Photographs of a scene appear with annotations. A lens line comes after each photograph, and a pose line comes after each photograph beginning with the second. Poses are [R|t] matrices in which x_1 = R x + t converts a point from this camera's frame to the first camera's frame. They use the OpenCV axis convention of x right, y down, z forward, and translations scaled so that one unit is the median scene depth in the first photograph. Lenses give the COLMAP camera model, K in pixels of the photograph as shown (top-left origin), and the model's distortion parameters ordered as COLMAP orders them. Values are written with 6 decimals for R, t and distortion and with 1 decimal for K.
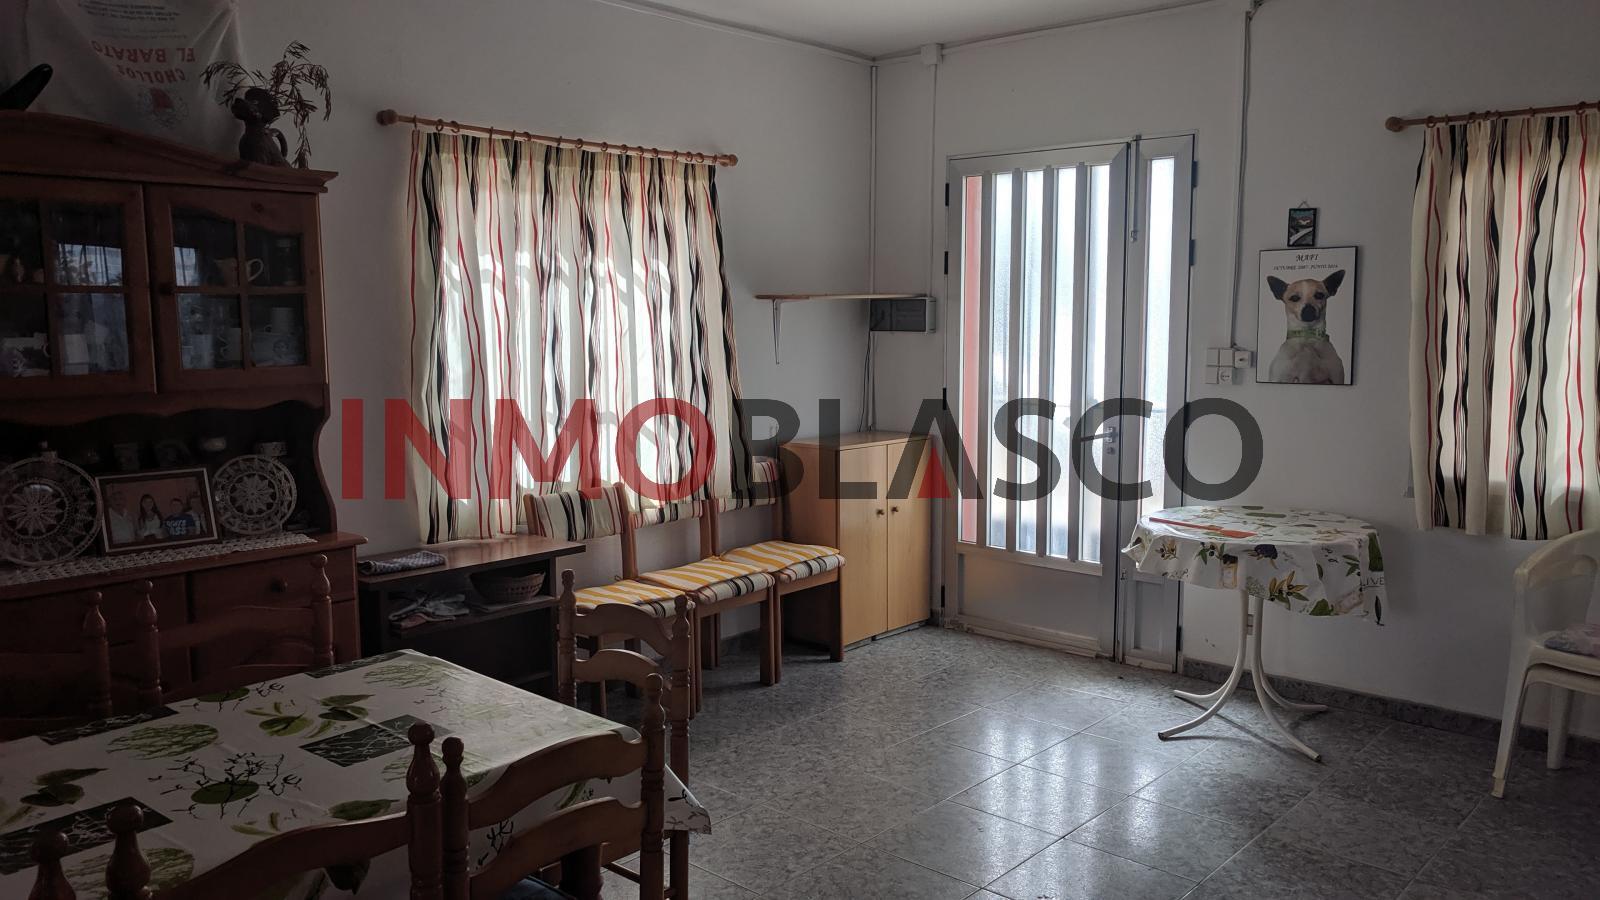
lens RADIAL K [[1205.6, 0, 794.1], [0, 1205.6, 446.8], [0, 0, 1]] dist [-0.000225, 0.005108]
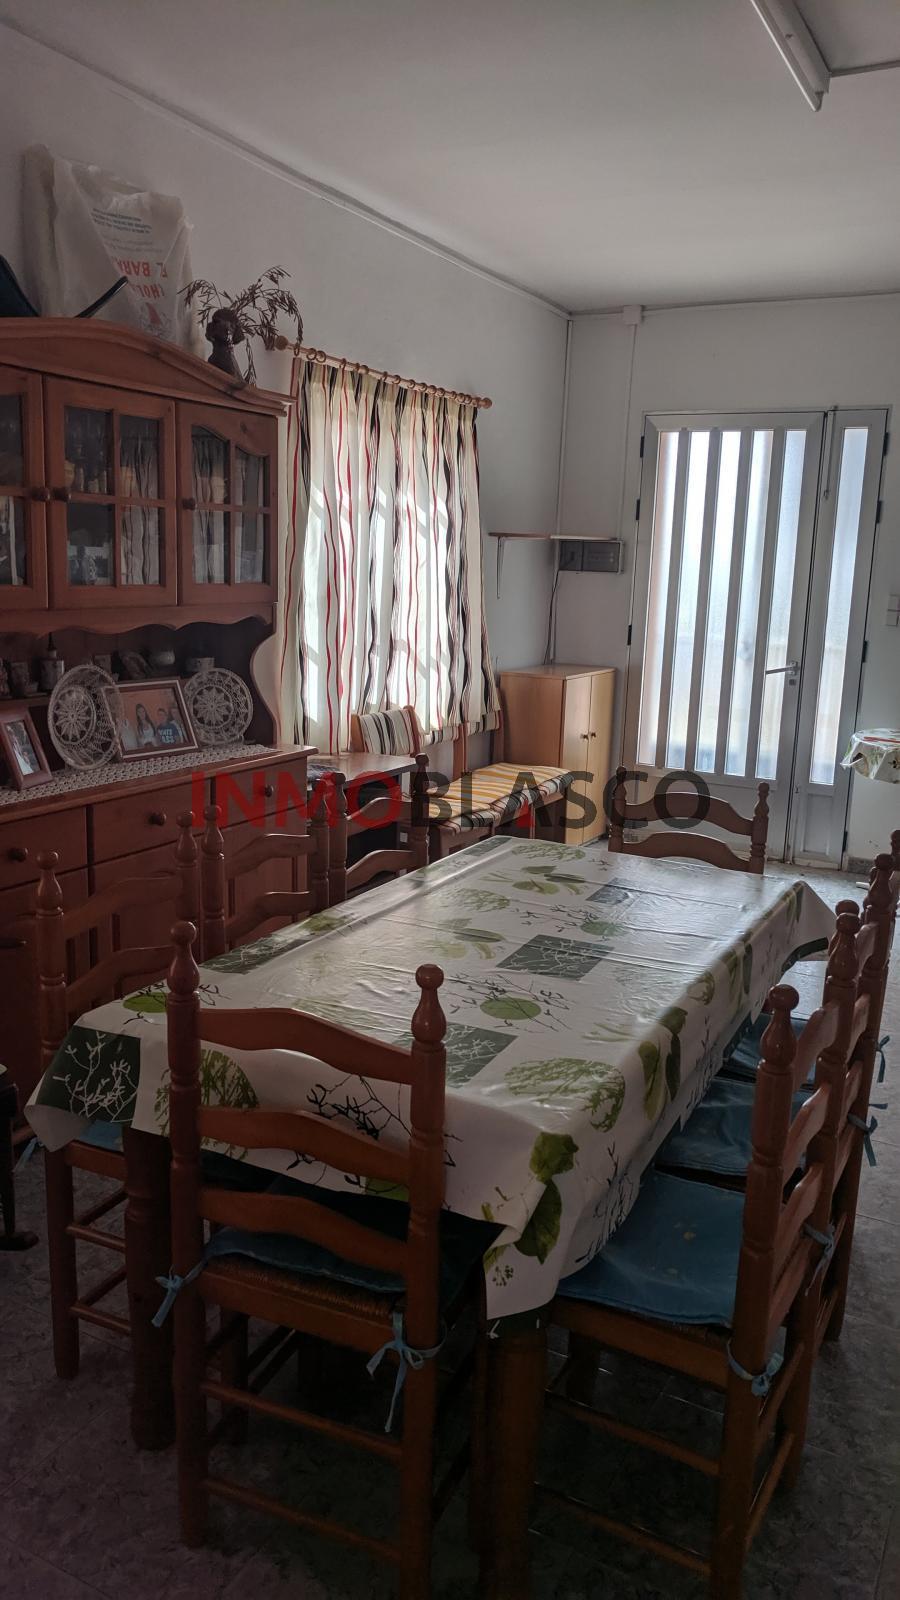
lens RADIAL K [[1219.5, 0, 450.7], [0, 1219.5, 806.2], [0, 0, 1]] dist [-0.043272, 0.056990]
pose [[0.967752, -0.014871, 0.251466, -0.405964], [-0.007963, 0.995951, 0.089543, 0.023243], [-0.251780, -0.088657, 0.963715, -0.060741]]
